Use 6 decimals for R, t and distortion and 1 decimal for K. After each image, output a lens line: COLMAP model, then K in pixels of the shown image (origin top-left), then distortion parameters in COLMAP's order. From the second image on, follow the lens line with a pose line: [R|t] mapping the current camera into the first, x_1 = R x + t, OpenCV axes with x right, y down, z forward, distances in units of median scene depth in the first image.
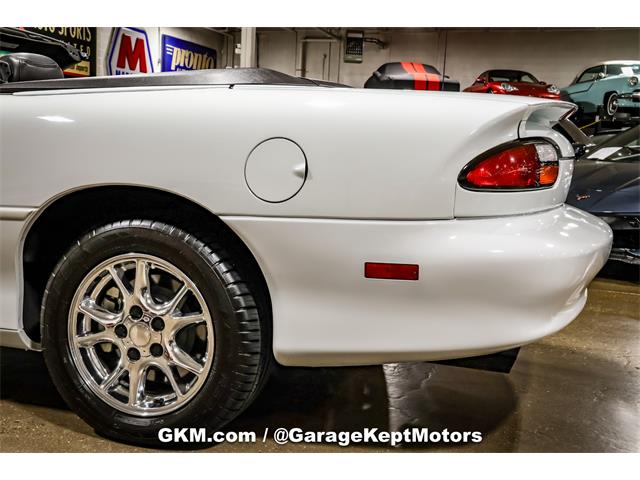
lens RADIAL K [[807.2, 0, 316.1], [0, 807.2, 240.4], [0, 0, 1]] dist [0.060701, 0.068248]
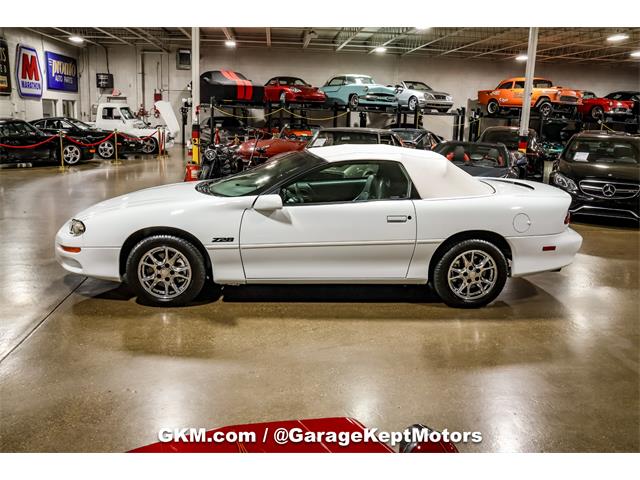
lens RADIAL K [[588.3, 0, 315.1], [0, 588.3, 241.5], [0, 0, 1]] dist [-0.179381, 0.253505]
pose [[0.920759, -0.104302, 0.375931, -1.604931], [0.058747, 0.989680, 0.130699, -0.342251], [-0.385684, -0.098258, 0.917384, -0.830210]]
